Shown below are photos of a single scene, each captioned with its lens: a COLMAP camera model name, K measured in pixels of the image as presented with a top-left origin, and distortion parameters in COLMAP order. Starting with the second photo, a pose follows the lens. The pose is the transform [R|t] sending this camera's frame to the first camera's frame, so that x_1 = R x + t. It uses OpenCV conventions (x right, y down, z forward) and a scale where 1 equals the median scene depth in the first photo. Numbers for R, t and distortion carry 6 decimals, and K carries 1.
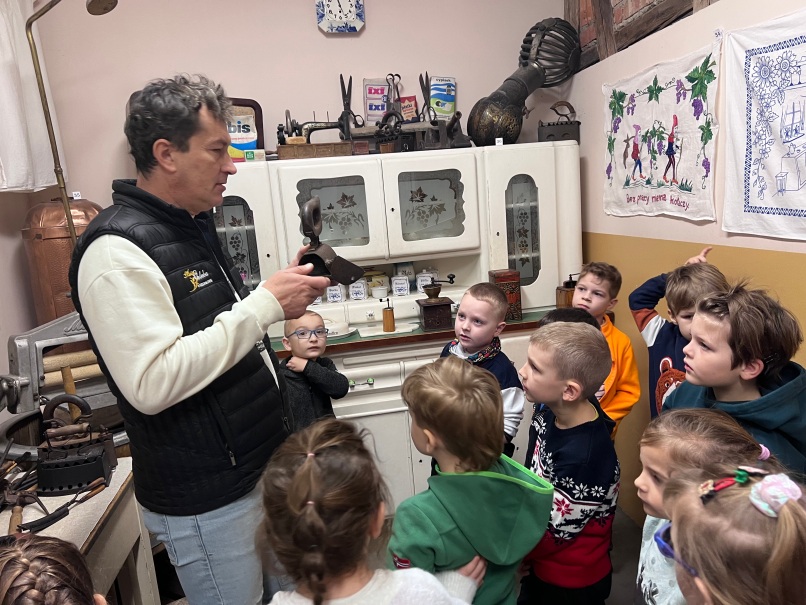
lens RADIAL K [[613.8, 0, 403.0], [0, 613.8, 302.5], [0, 0, 1]] dist [0.006403, -0.008327]
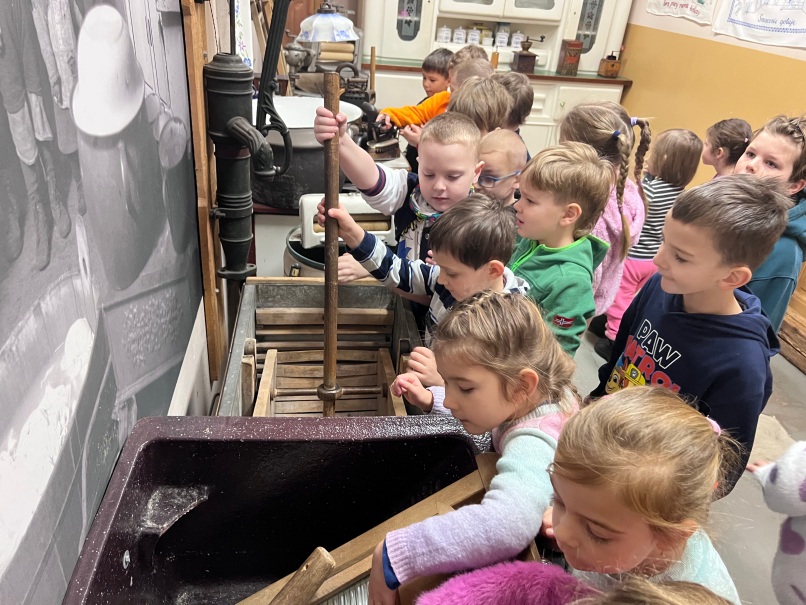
lens RADIAL K [[613.8, 0, 403.0], [0, 613.8, 302.5], [0, 0, 1]] dist [0.006403, -0.008327]
pose [[0.987141, 0.141358, 0.074635, -0.279167], [-0.158102, 0.932273, 0.325377, 0.127962], [-0.023586, -0.332993, 0.942634, -0.661294]]
